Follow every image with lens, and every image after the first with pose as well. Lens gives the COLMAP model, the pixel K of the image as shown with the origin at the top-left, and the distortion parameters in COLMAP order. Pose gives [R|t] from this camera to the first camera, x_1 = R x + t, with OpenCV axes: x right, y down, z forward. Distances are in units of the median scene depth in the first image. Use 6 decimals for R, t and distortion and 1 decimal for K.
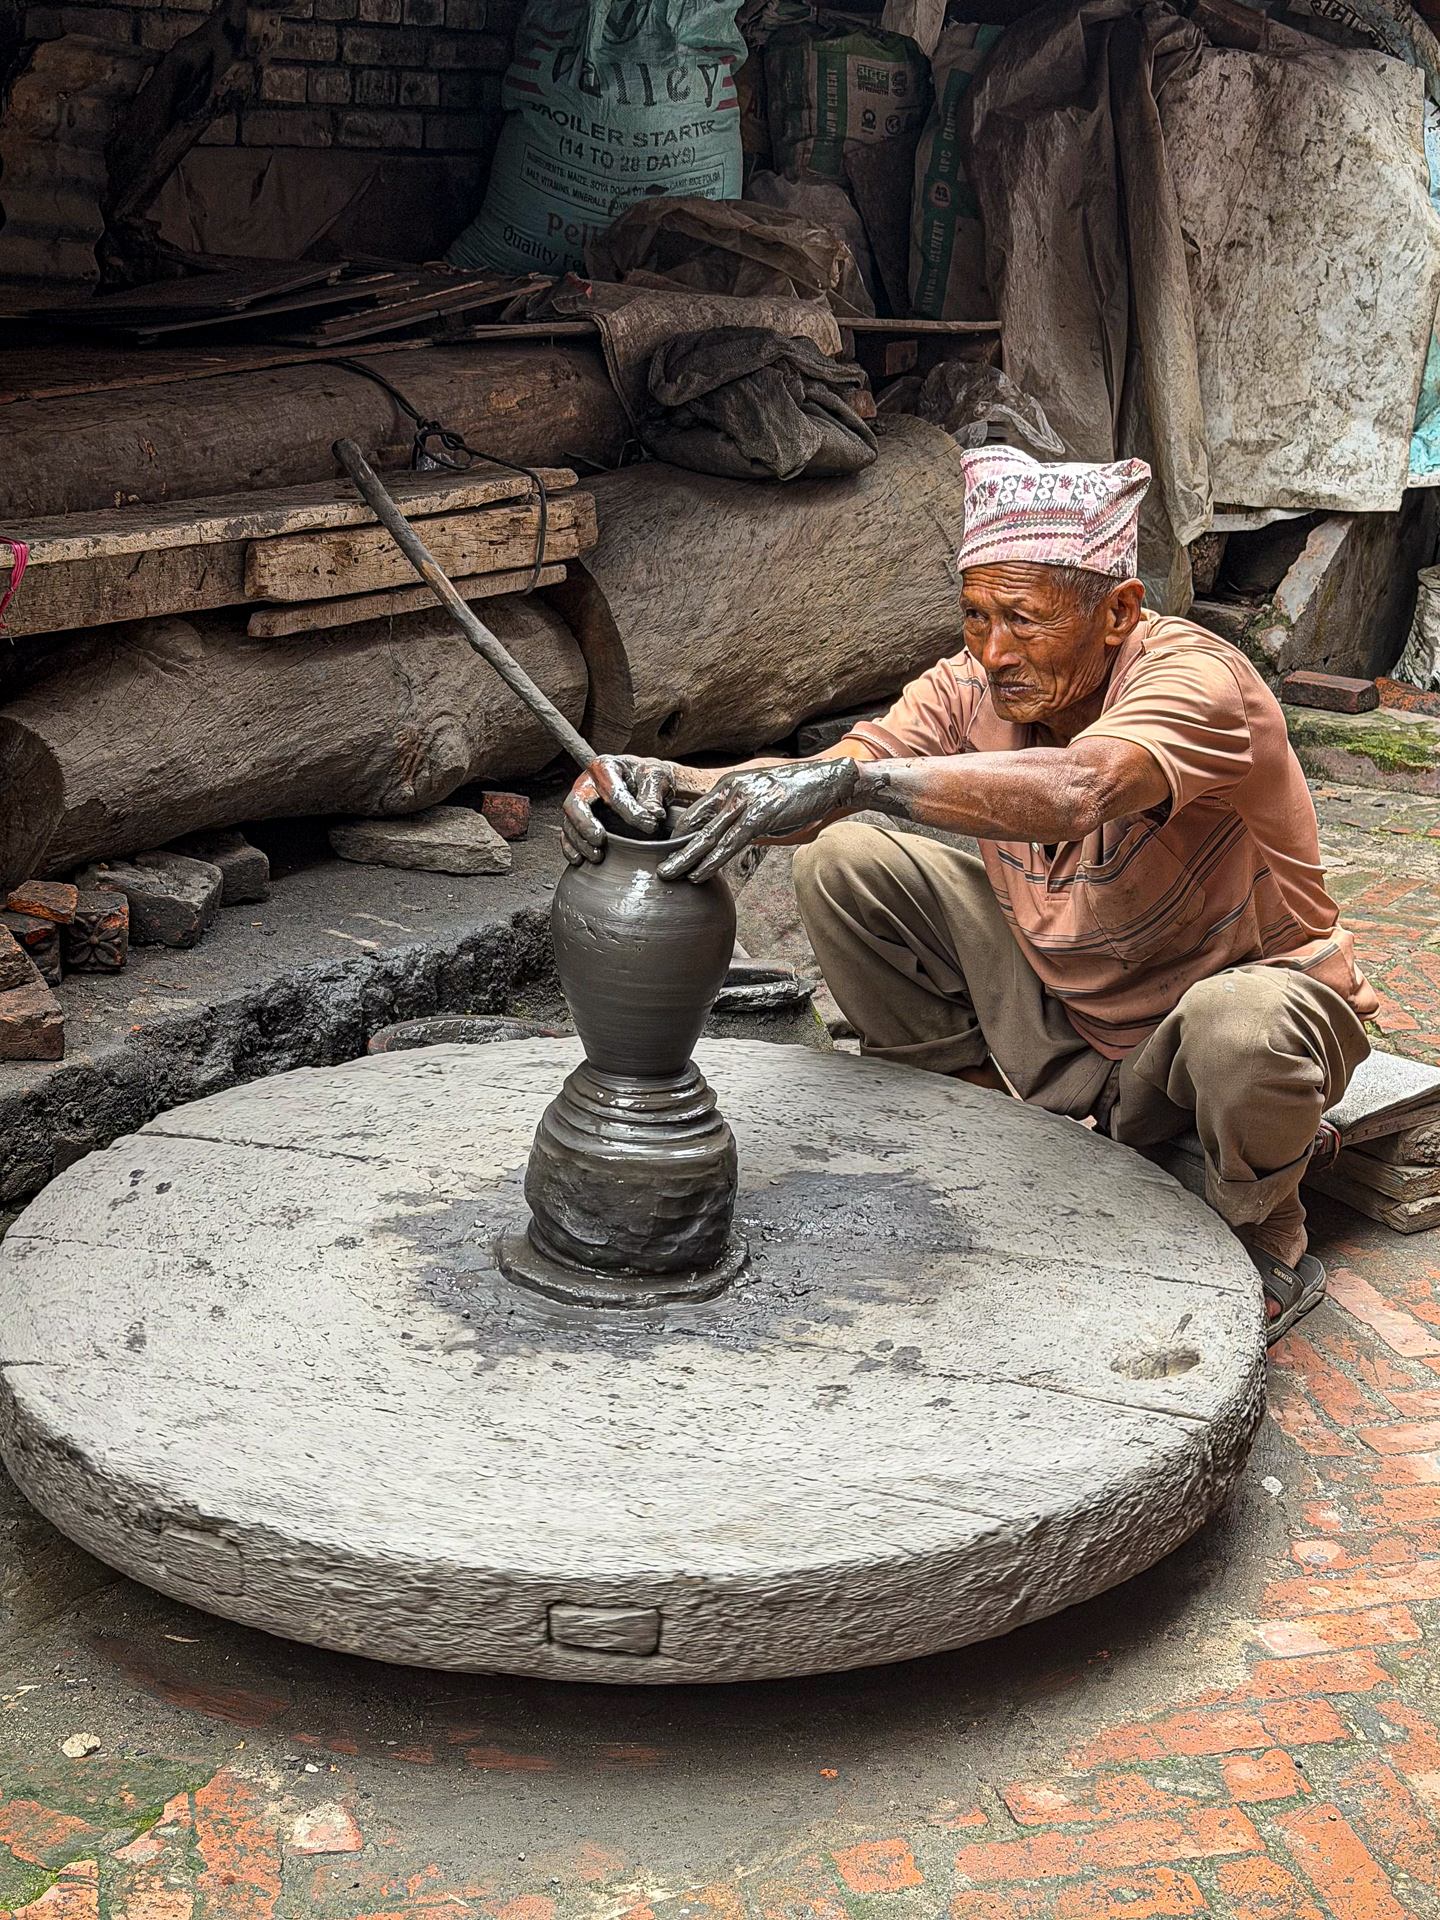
lens RADIAL K [[2896.8, 0, 720.0], [0, 2896.8, 960.0], [0, 0, 1]] dist [0.036887, -0.121593]
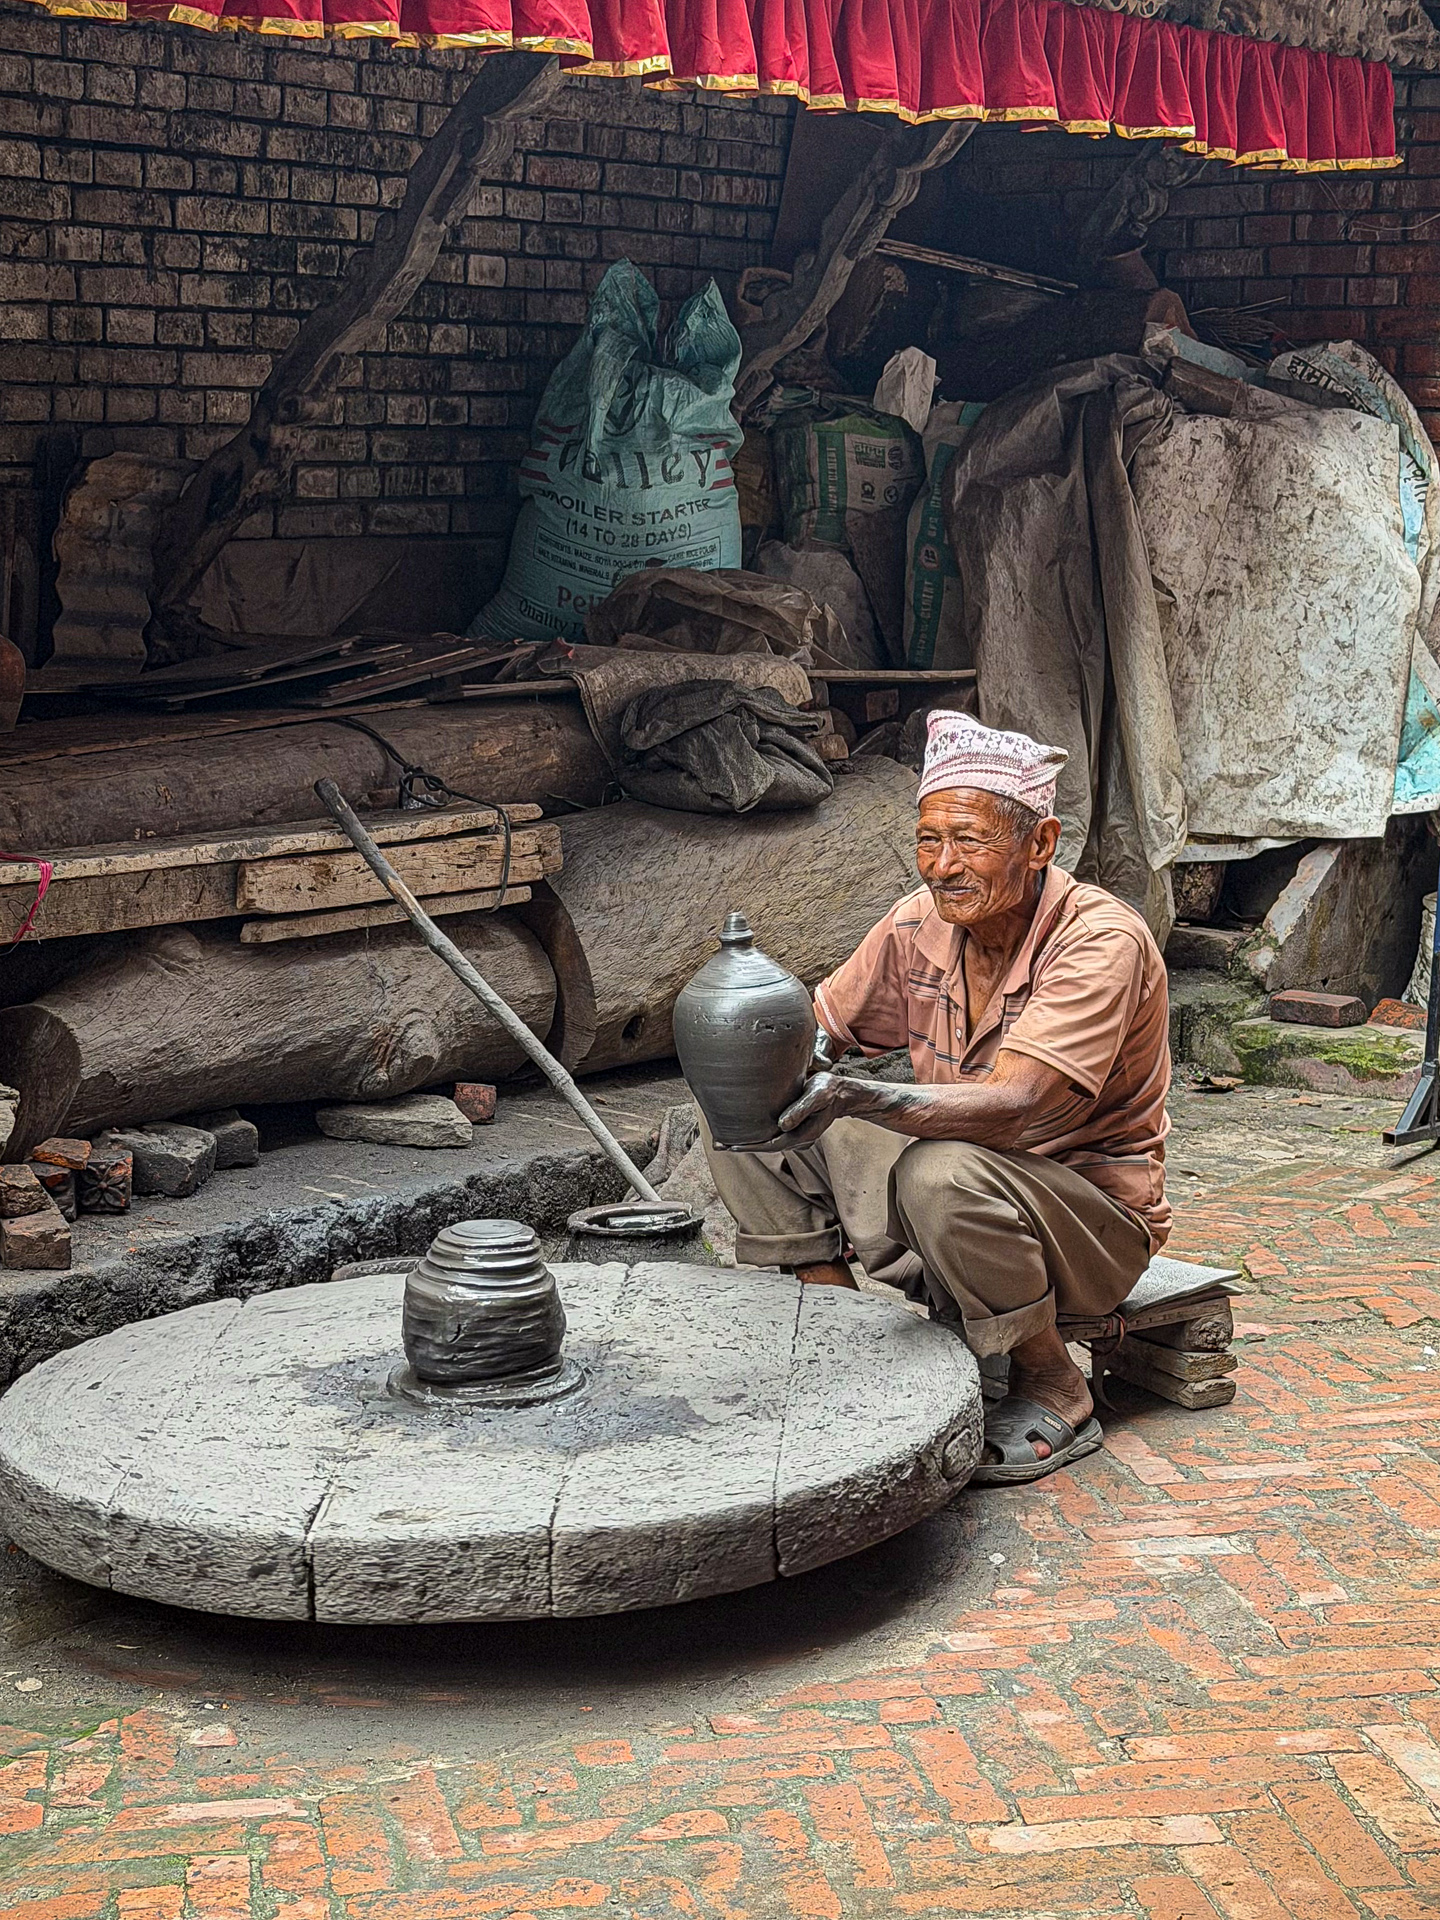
lens RADIAL K [[3740.5, 0, 720.0], [0, 3740.5, 960.0], [0, 0, 1]] dist [-0.019342, 0.221253]
pose [[0.995446, -0.025674, -0.091799, 0.145143], [0.011671, 0.988627, -0.149936, 0.106704], [0.094605, 0.148182, 0.984425, -0.410532]]
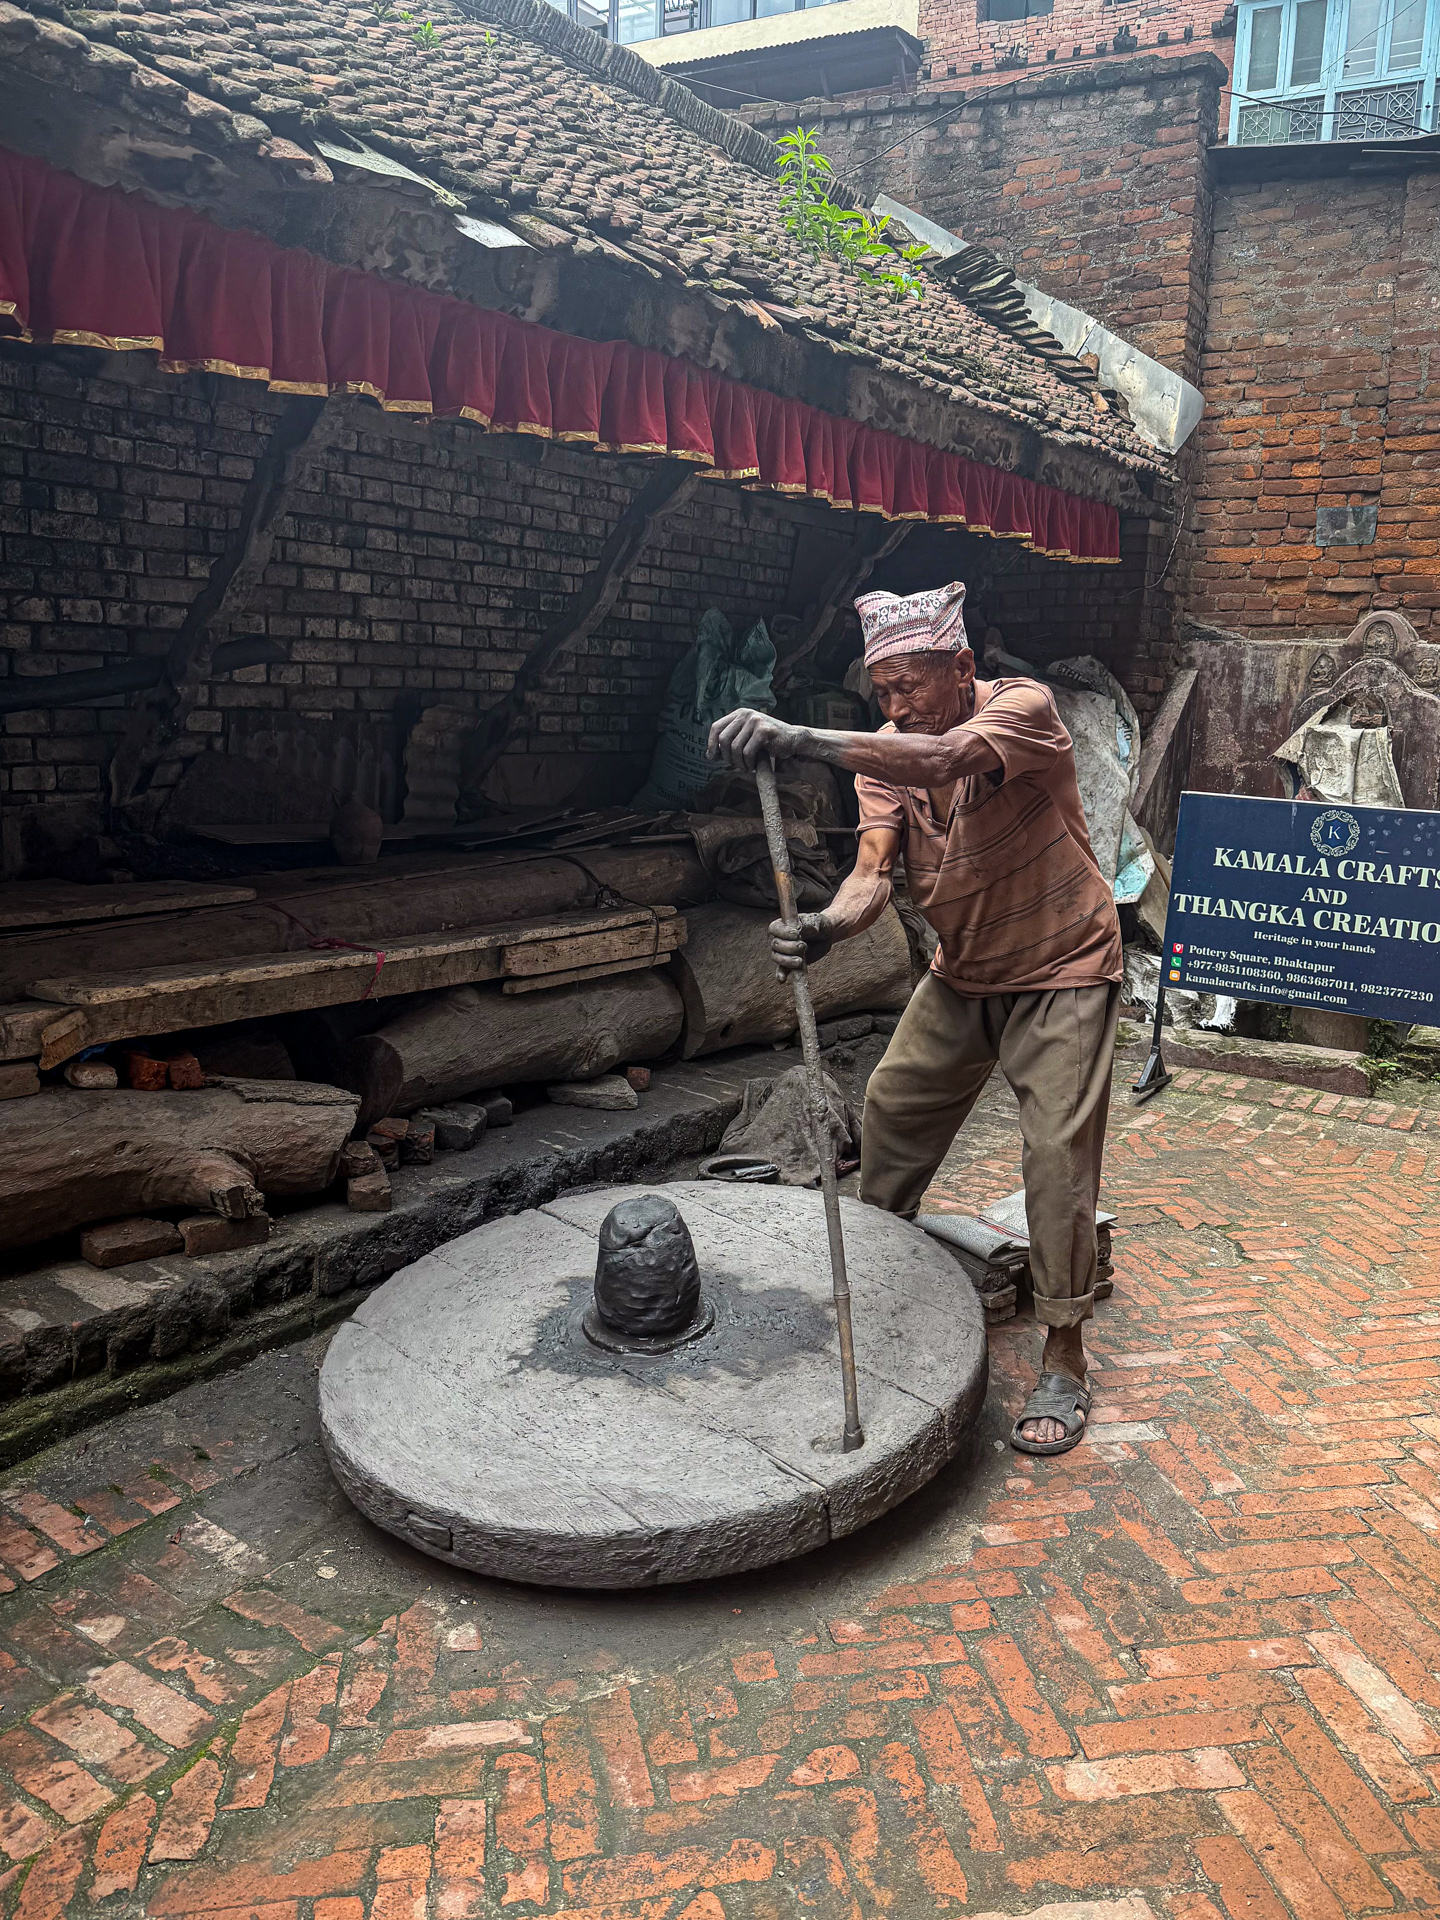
lens RADIAL K [[1417.1, 0, 729.8], [0, 1417.1, 953.8], [0, 0, 1]] dist [0.032779, -0.139832]
pose [[0.996975, -0.015248, -0.076214, 0.058921], [0.005873, 0.992543, -0.121758, -0.014866], [0.077502, 0.120942, 0.989629, 0.026572]]
